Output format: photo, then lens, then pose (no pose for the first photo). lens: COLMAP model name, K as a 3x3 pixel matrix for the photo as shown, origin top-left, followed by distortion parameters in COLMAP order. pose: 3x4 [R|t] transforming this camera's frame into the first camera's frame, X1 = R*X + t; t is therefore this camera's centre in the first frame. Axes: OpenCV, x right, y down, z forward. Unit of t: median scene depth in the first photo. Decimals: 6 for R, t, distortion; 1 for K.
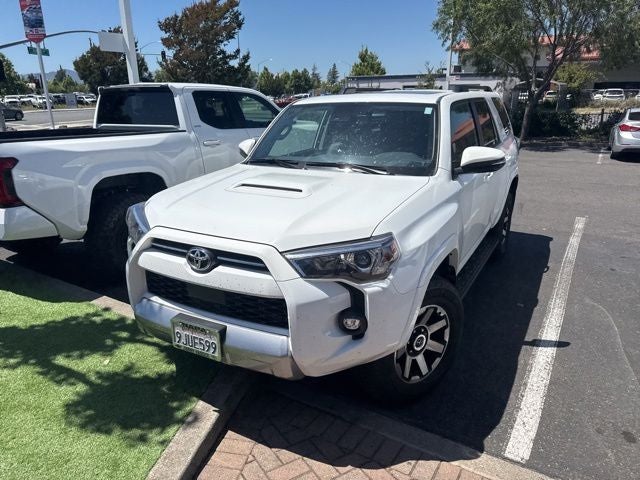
lens RADIAL K [[449.6, 0, 319.1], [0, 449.6, 245.9], [0, 0, 1]] dist [0.020000, -0.029210]
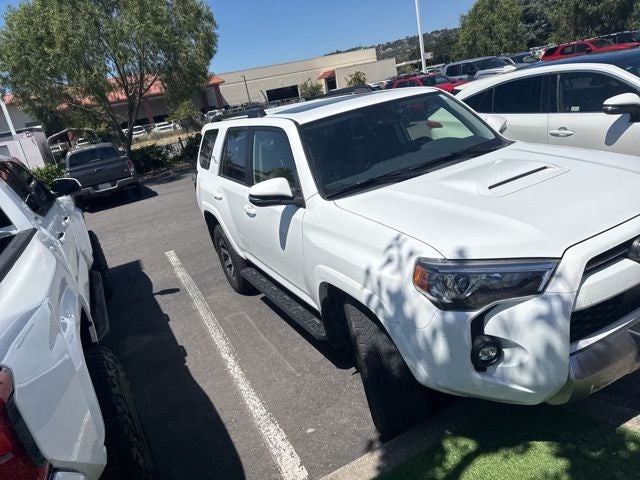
lens RADIAL K [[449.6, 0, 318.3], [0, 449.6, 239.2], [0, 0, 1]] dist [0.020000, -0.029210]
pose [[0.533100, -0.348084, 0.771130, -0.801446], [0.434133, 0.894848, 0.103803, -0.218566], [-0.726177, 0.279436, 0.628158, 0.584112]]
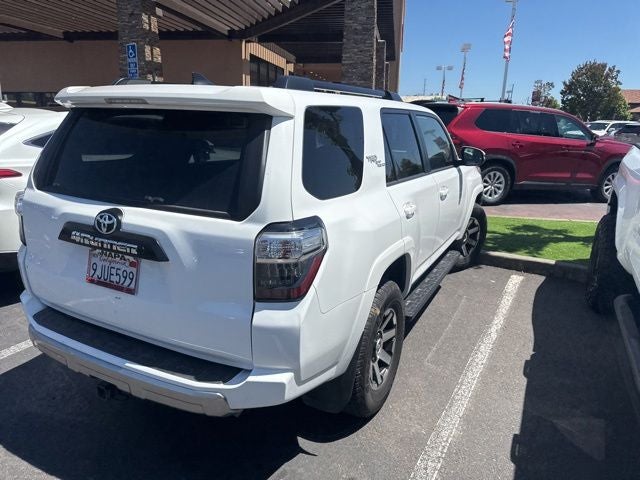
lens RADIAL K [[449.6, 0, 326.5], [0, 449.6, 240.7], [0, 0, 1]] dist [0.020000, -0.029210]
pose [[-0.998454, -0.012665, -0.054114, 0.290398], [-0.040780, 0.828477, 0.558537, -0.728469], [0.037758, 0.559880, -0.827713, 2.275744]]
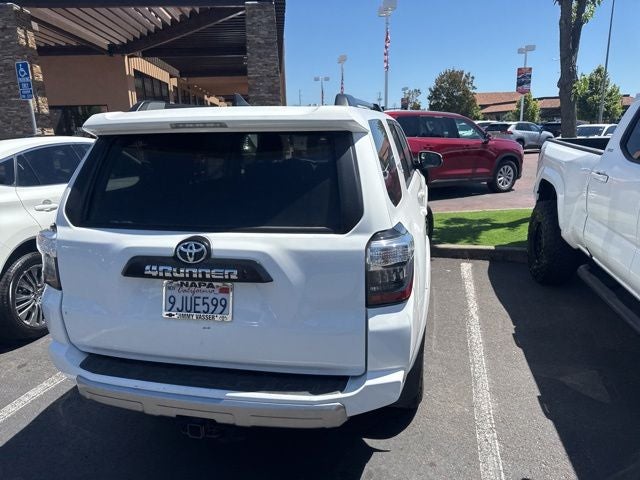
lens RADIAL K [[449.6, 0, 325.5], [0, 449.6, 241.2], [0, 0, 1]] dist [0.020000, -0.029210]
pose [[-0.952372, 0.096184, -0.289371, 0.541233], [-0.074447, 0.846897, 0.526520, -0.728996], [0.295710, 0.522986, -0.799401, 2.260325]]
